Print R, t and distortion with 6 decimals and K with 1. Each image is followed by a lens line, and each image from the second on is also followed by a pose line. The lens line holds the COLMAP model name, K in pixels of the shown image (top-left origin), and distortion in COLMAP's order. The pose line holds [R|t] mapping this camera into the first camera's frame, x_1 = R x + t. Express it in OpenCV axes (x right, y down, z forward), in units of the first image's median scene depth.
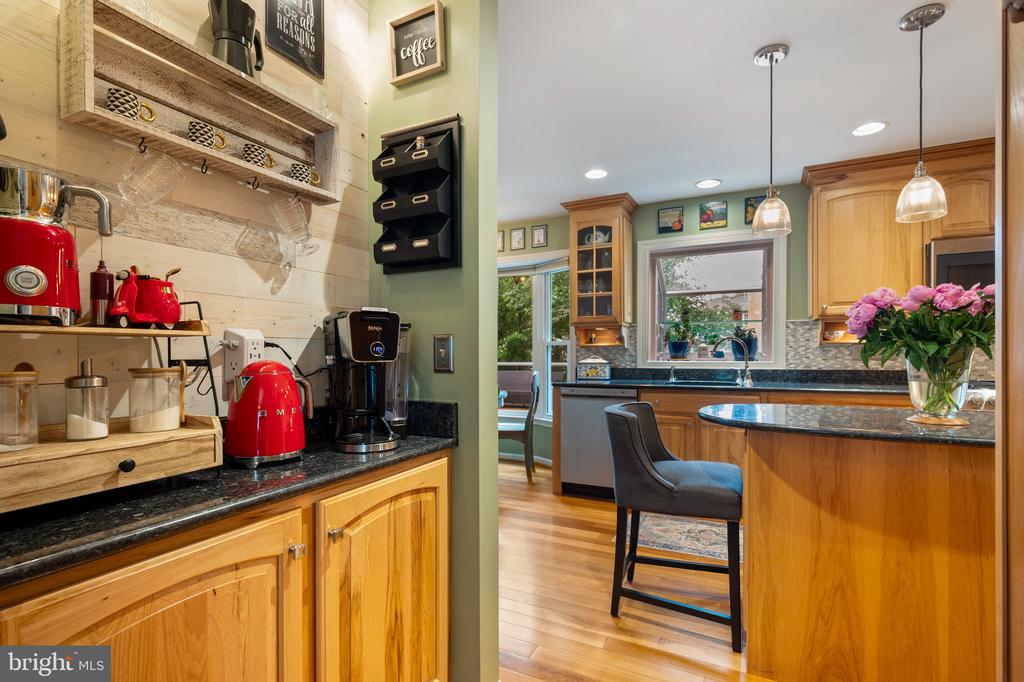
lens RADIAL K [[485.9, 0, 515.7], [0, 485.9, 357.3], [0, 0, 1]] dist [-0.000720, -0.000067]
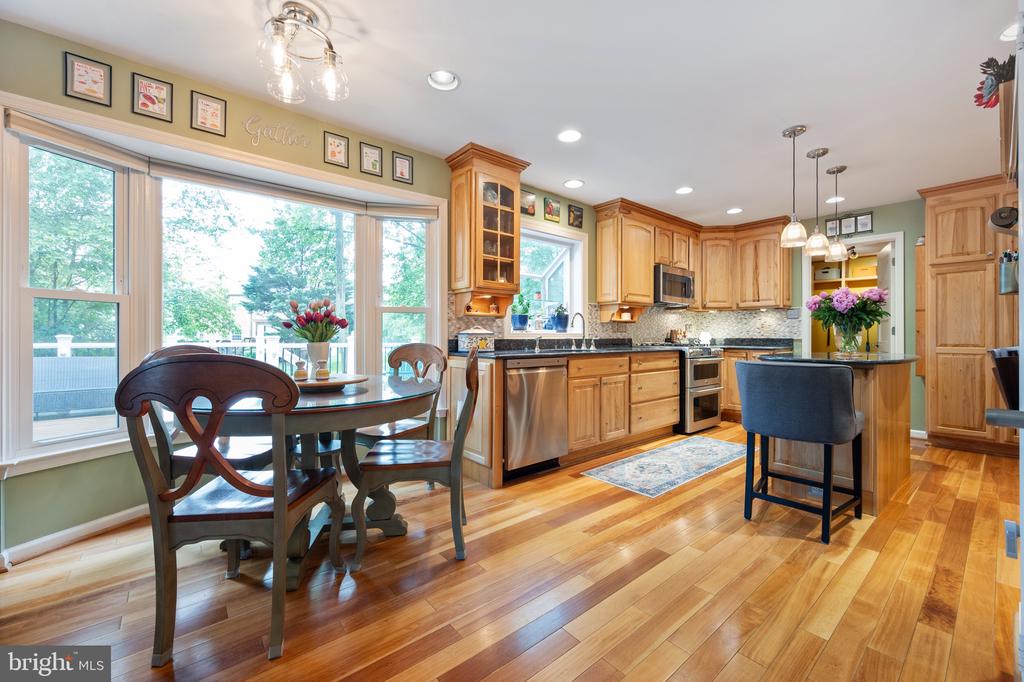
lens RADIAL K [[410.6, 0, 515.0], [0, 410.6, 336.5], [0, 0, 1]] dist [-0.001838, -0.000095]
pose [[0.401156, 0.003974, 0.916001, -1.056925], [0.003334, 0.999978, -0.005799, 0.044739], [-0.916004, 0.005380, 0.401134, 1.306080]]
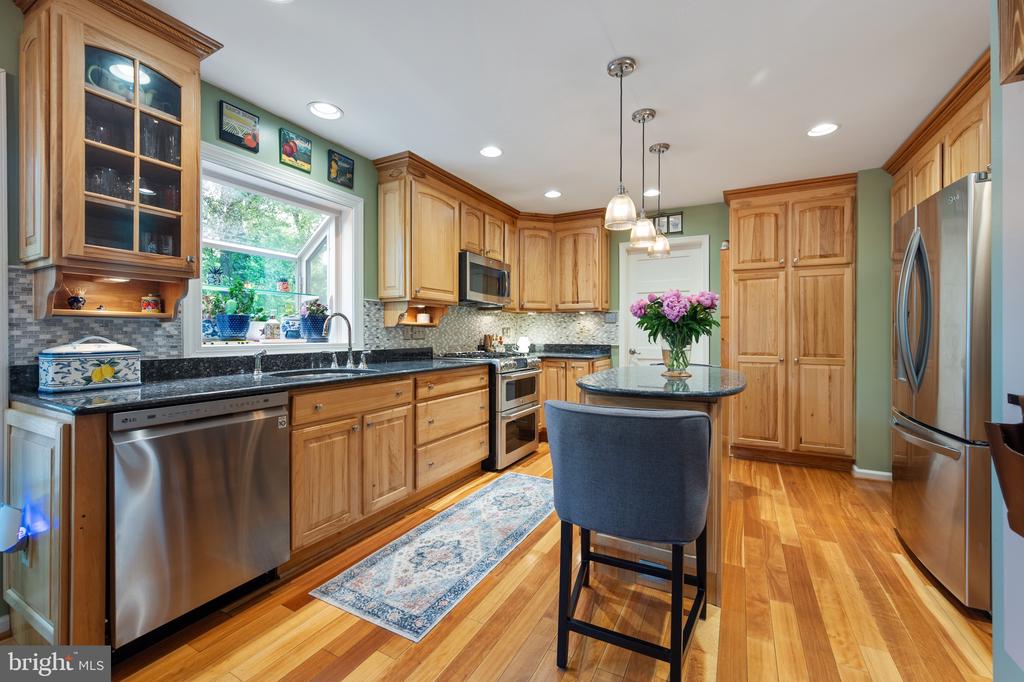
lens RADIAL K [[420.2, 0, 512.9], [0, 420.2, 335.4], [0, 0, 1]] dist [0.000033, -0.000279]
pose [[0.030233, 0.000553, 0.999543, -0.458950], [0.004971, 0.999987, -0.000704, -0.004215], [-0.999531, 0.004990, 0.030230, 1.232298]]
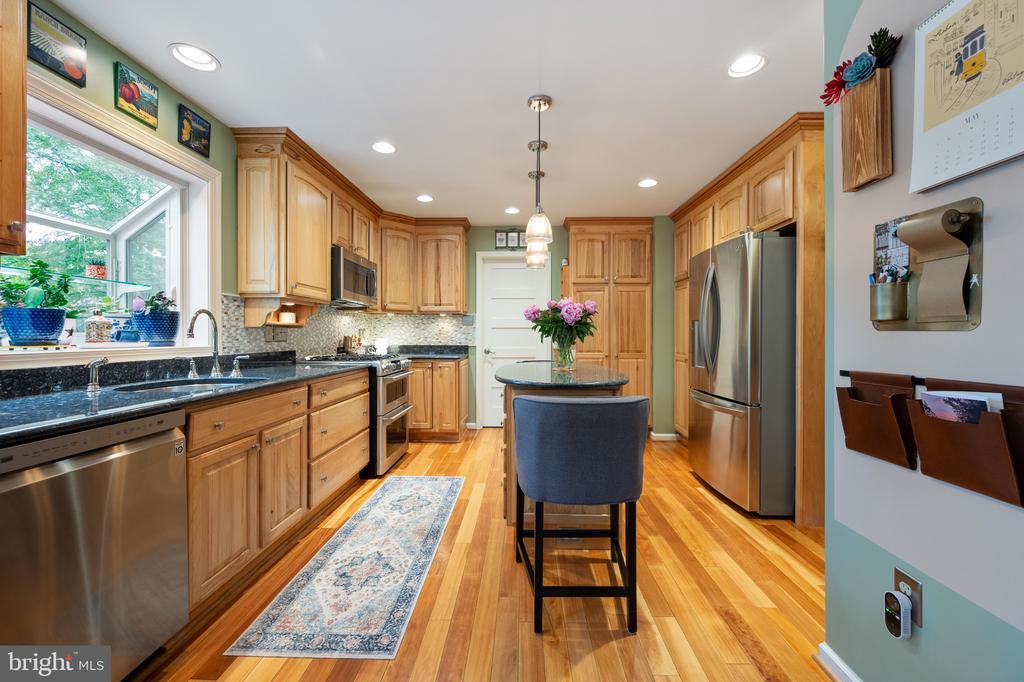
lens RADIAL K [[406.3, 0, 512.2], [0, 406.3, 336.4], [0, 0, 1]] dist [-0.001050, -0.000105]
pose [[-0.419871, 0.000958, 0.907583, -0.427149], [0.006405, 0.999978, 0.001908, -0.006889], [-0.907561, 0.006615, -0.419868, 1.530511]]
